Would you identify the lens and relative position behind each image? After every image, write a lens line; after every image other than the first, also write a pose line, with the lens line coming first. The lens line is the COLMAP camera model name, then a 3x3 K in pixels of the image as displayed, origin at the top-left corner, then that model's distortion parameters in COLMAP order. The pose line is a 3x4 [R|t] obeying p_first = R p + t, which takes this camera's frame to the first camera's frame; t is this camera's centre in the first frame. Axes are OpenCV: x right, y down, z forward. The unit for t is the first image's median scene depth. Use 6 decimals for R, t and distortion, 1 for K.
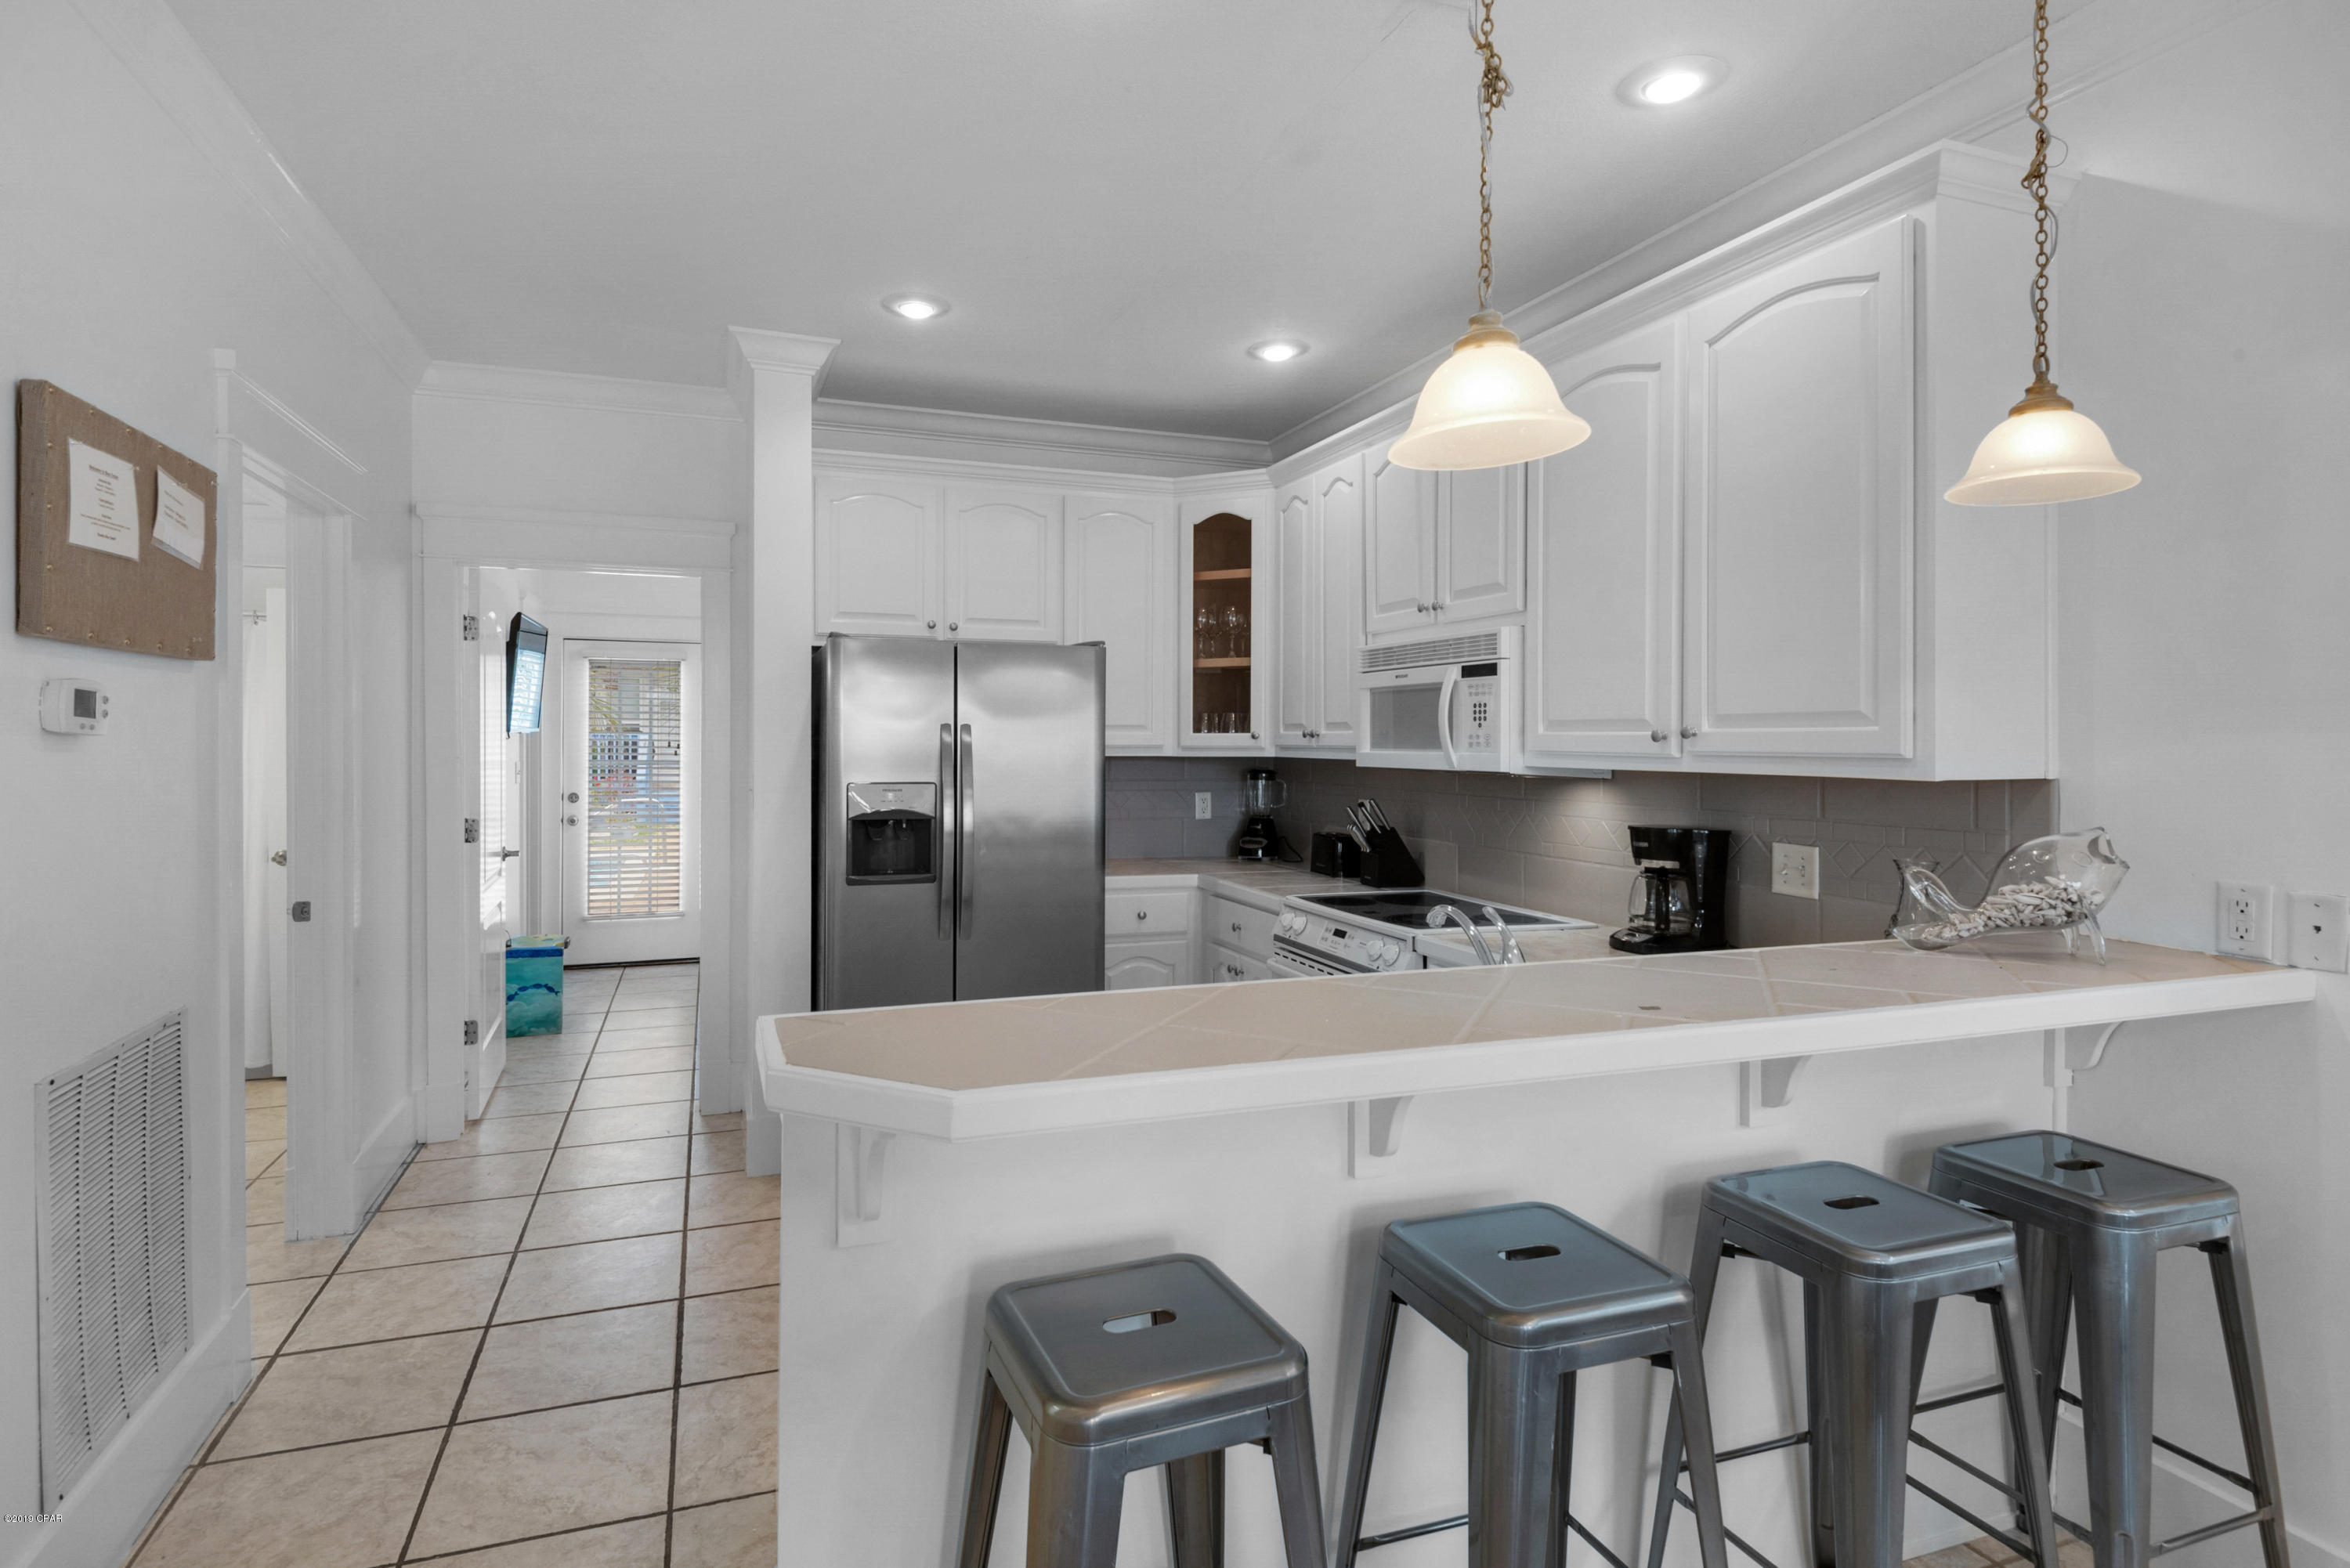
lens RADIAL K [[1211.9, 0, 1172.6], [0, 1211.9, 771.6], [0, 0, 1]] dist [0.003373, -0.000304]
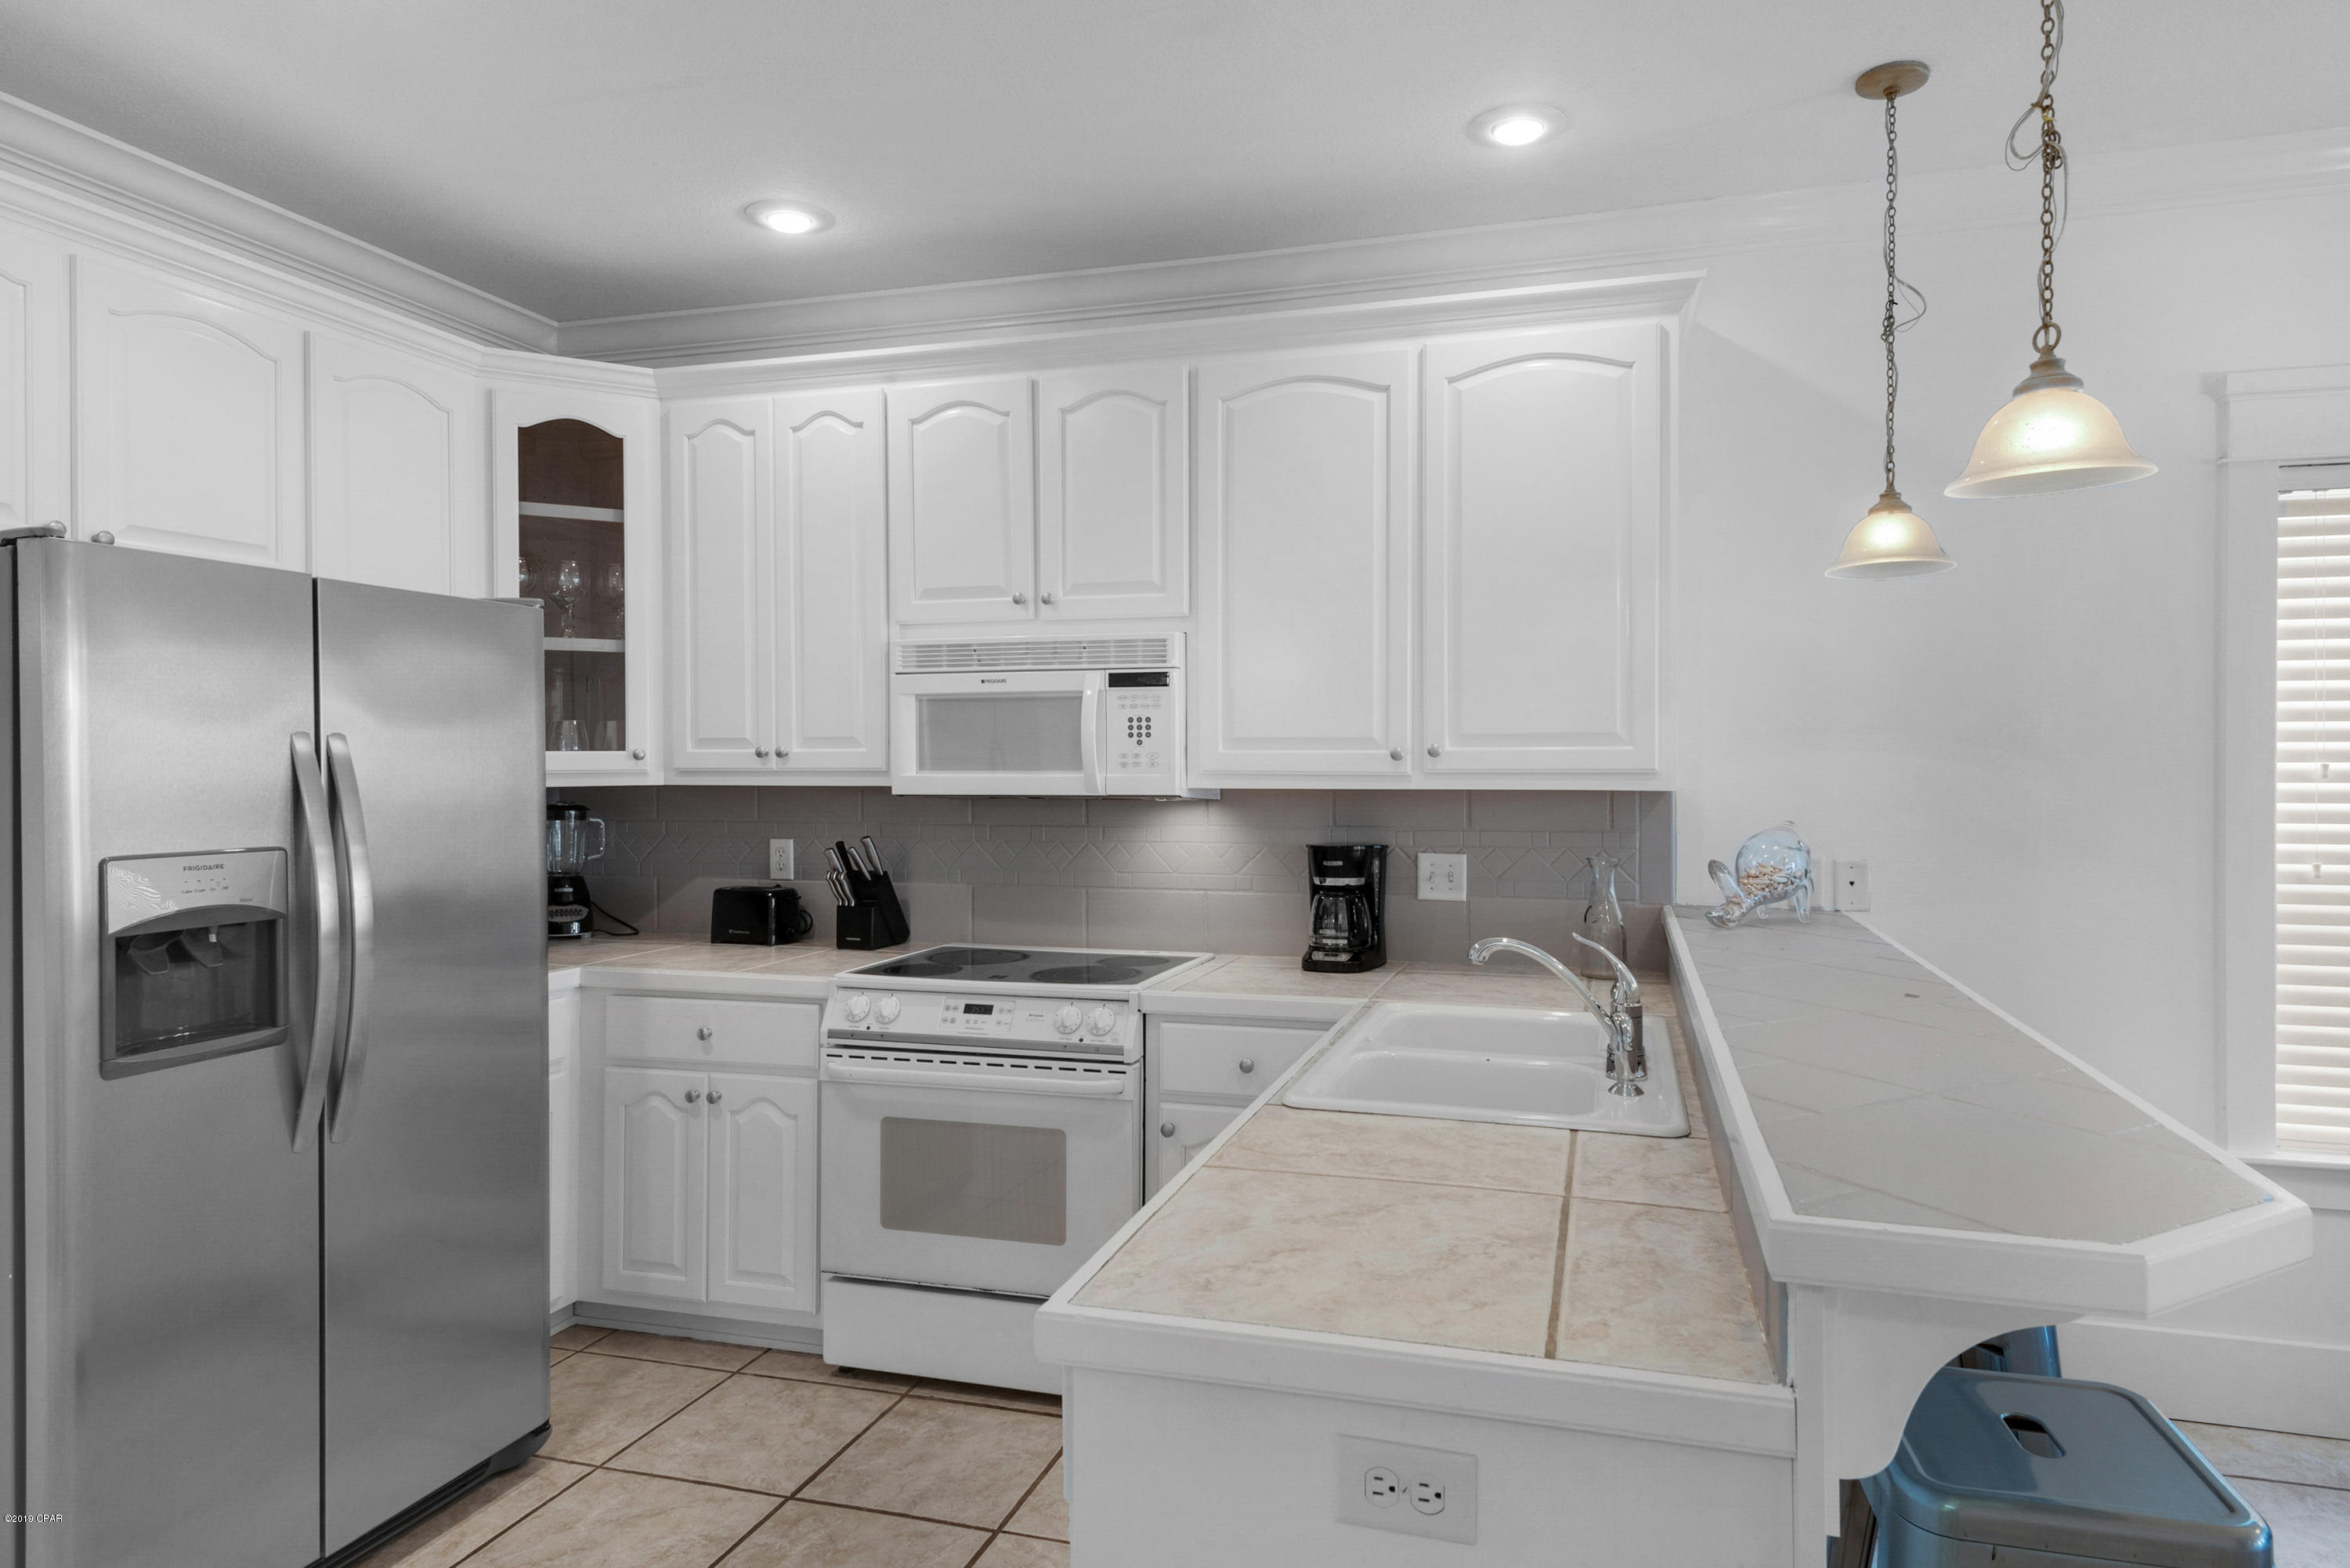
lens RADIAL K [[1373.0, 0, 1176.3], [0, 1373.0, 778.2], [0, 0, 1]] dist [0.044201, -0.000620]
pose [[0.579687, -0.017682, 0.814647, -0.500769], [0.025858, 0.999660, 0.003298, -0.014035], [-0.814429, 0.019153, 0.579947, 0.376901]]
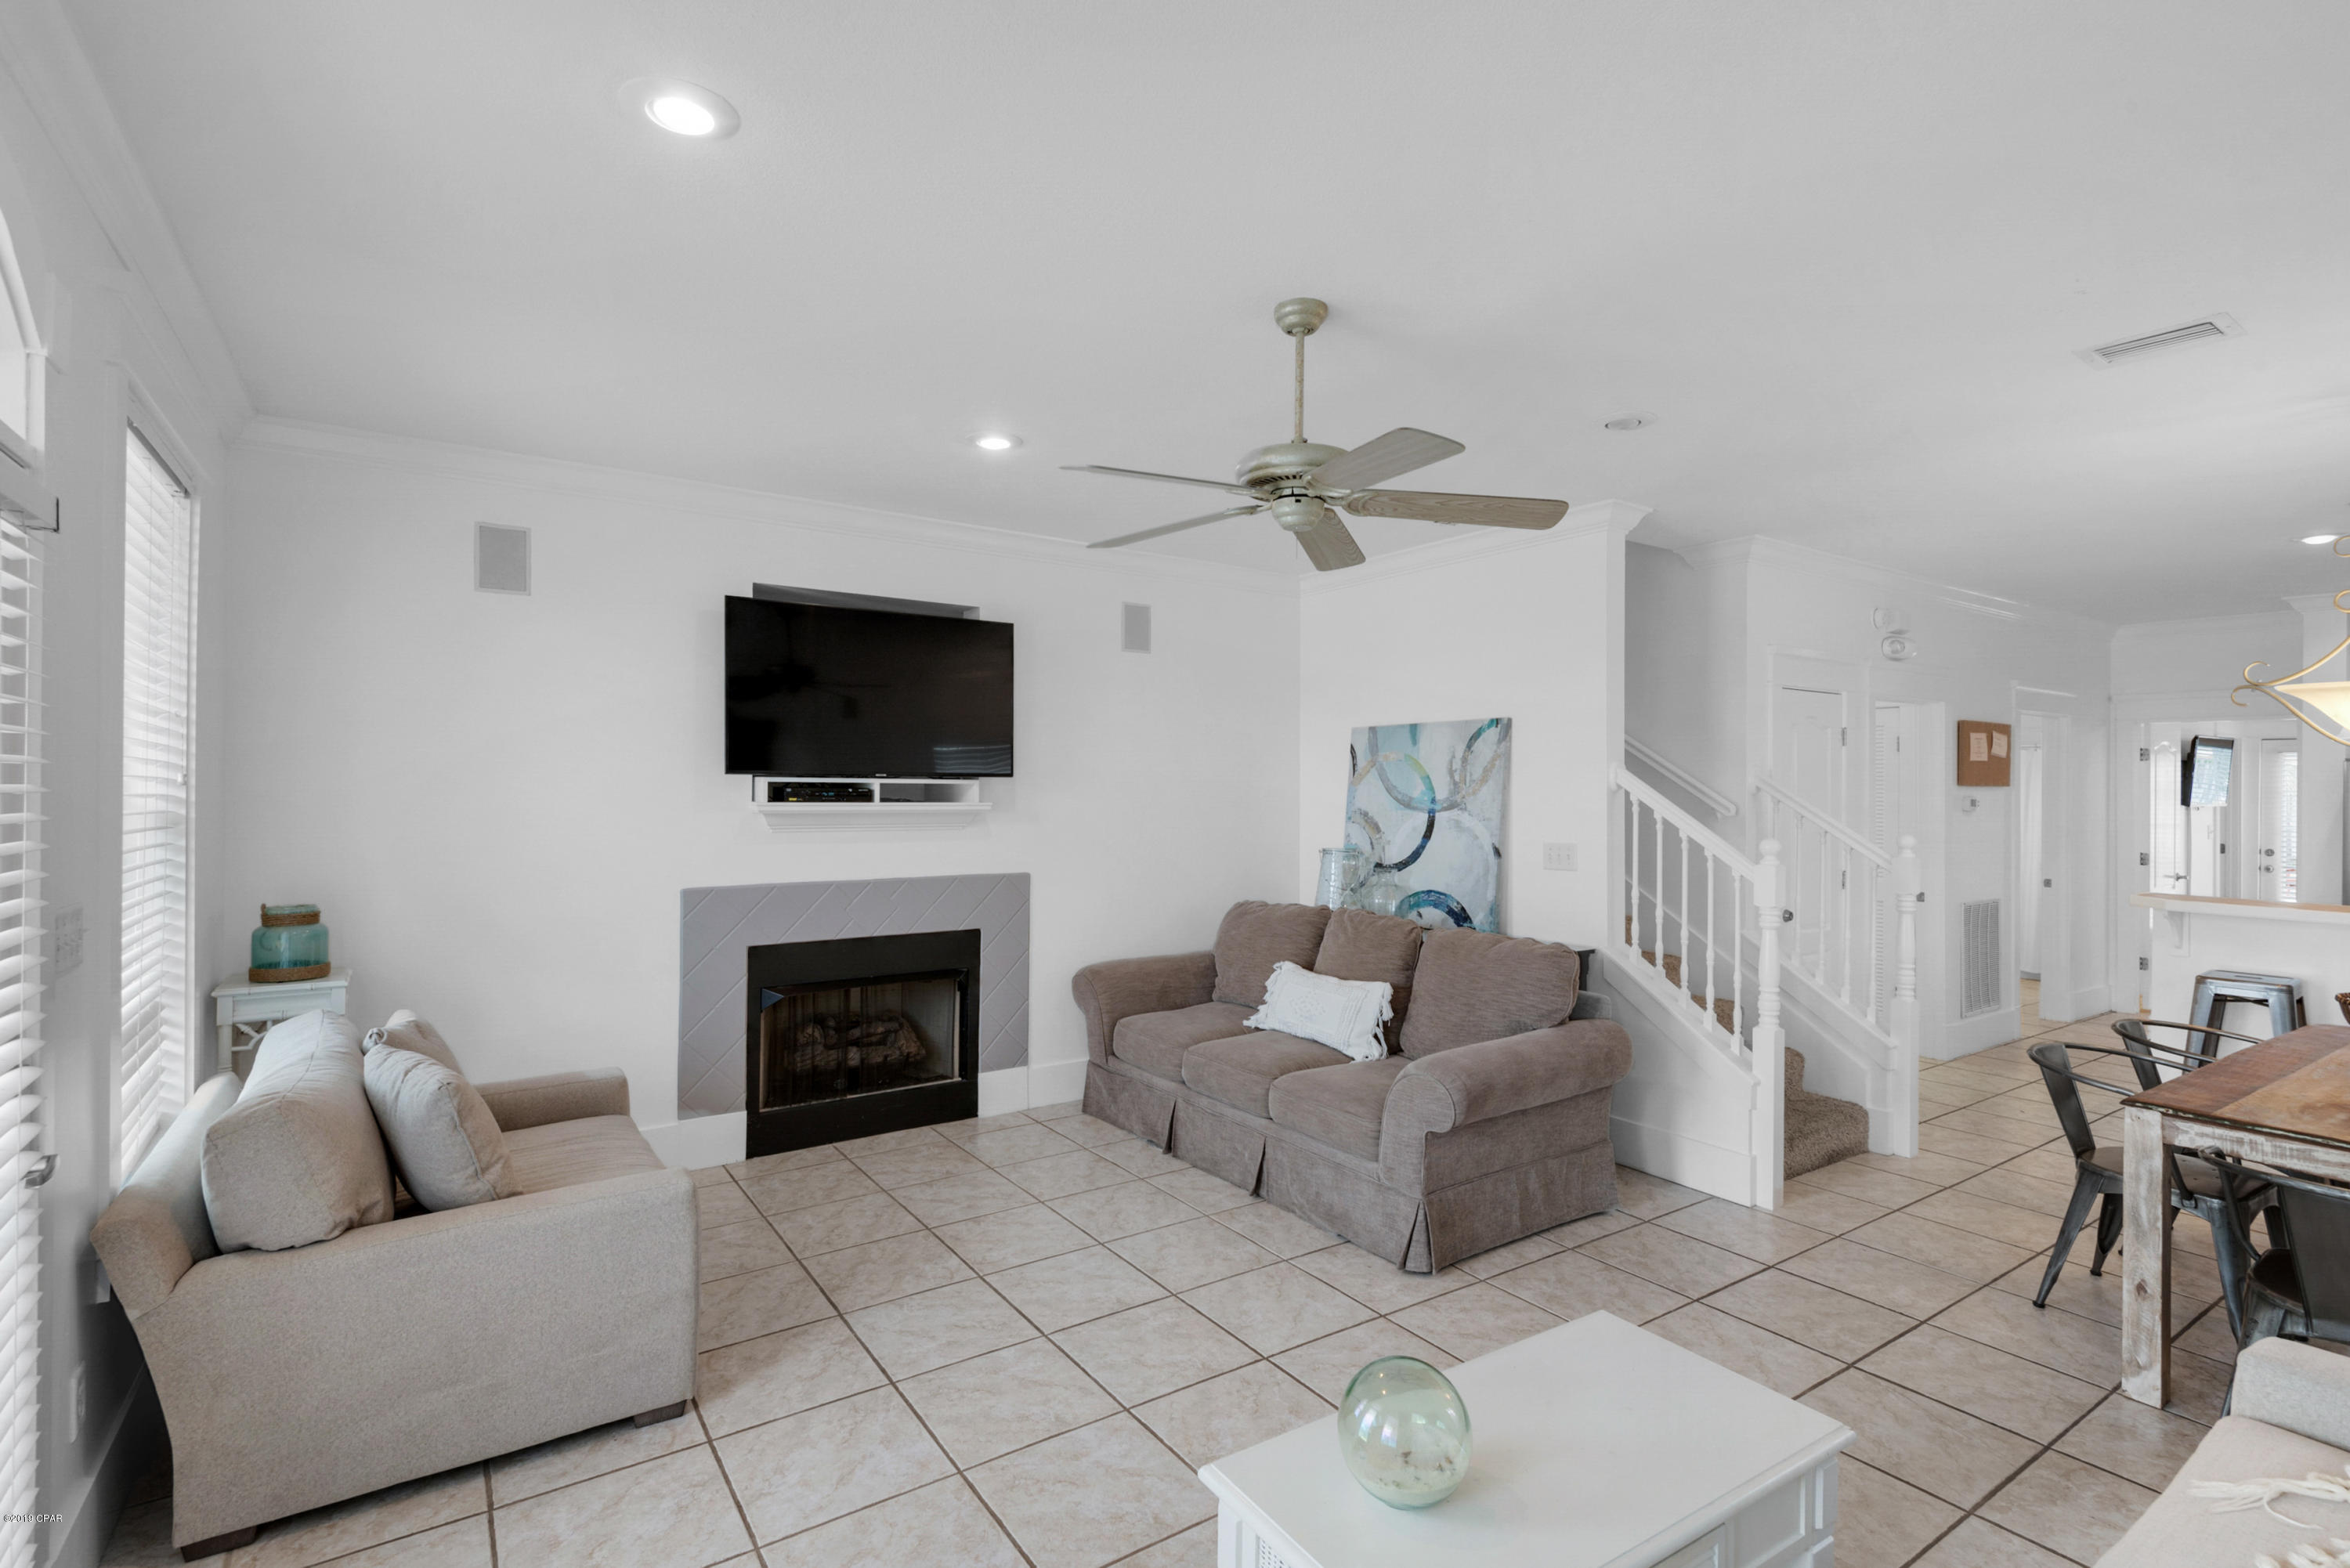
lens RADIAL K [[1107.6, 0, 1175.4], [0, 1107.6, 788.6], [0, 0, 1]] dist [-0.000580, 0.000055]
pose [[0.235331, -0.015660, -0.971789, 0.459343], [-0.027365, 0.999367, -0.022732, 0.010678], [0.971530, 0.031943, 0.234754, -0.546485]]
